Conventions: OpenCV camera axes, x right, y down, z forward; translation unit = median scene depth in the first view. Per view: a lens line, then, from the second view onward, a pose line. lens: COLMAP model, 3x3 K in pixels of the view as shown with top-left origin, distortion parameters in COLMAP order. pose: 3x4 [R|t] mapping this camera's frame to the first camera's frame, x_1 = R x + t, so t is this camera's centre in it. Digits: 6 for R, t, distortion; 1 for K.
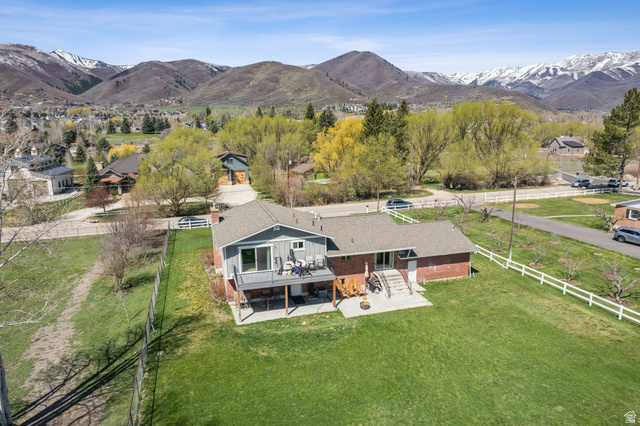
lens RADIAL K [[409.1, 0, 322.5], [0, 409.1, 214.0], [0, 0, 1]] dist [-0.083111, 0.073904]
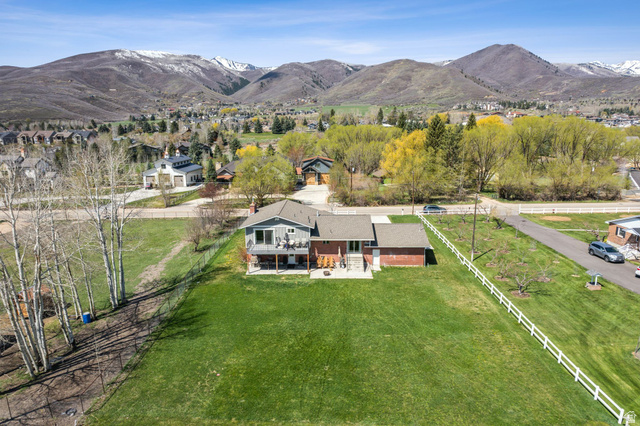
lens RADIAL K [[409.1, 0, 322.5], [0, 409.1, 214.0], [0, 0, 1]] dist [-0.083111, 0.073904]
pose [[0.950270, 0.066350, -0.304277, 0.239231], [-0.064487, 0.997787, 0.016181, -0.009375], [0.304677, 0.004246, 0.952446, -0.205505]]
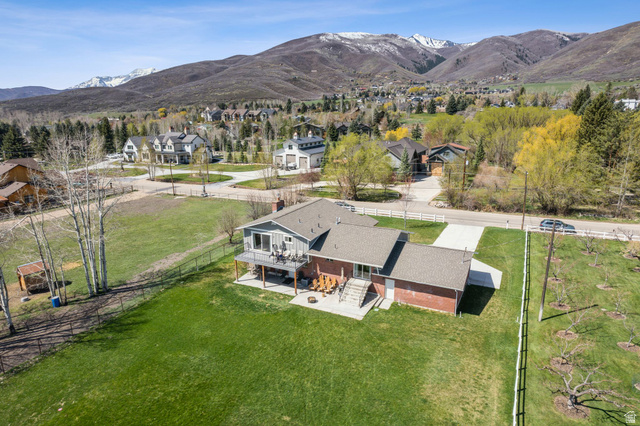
lens RADIAL K [[409.1, 0, 322.5], [0, 409.1, 214.0], [0, 0, 1]] dist [-0.083111, 0.073904]
pose [[0.716285, 0.178089, -0.674700, 0.397684], [-0.140430, 0.983892, 0.110616, -0.072890], [0.683532, 0.015516, 0.729756, 0.059055]]
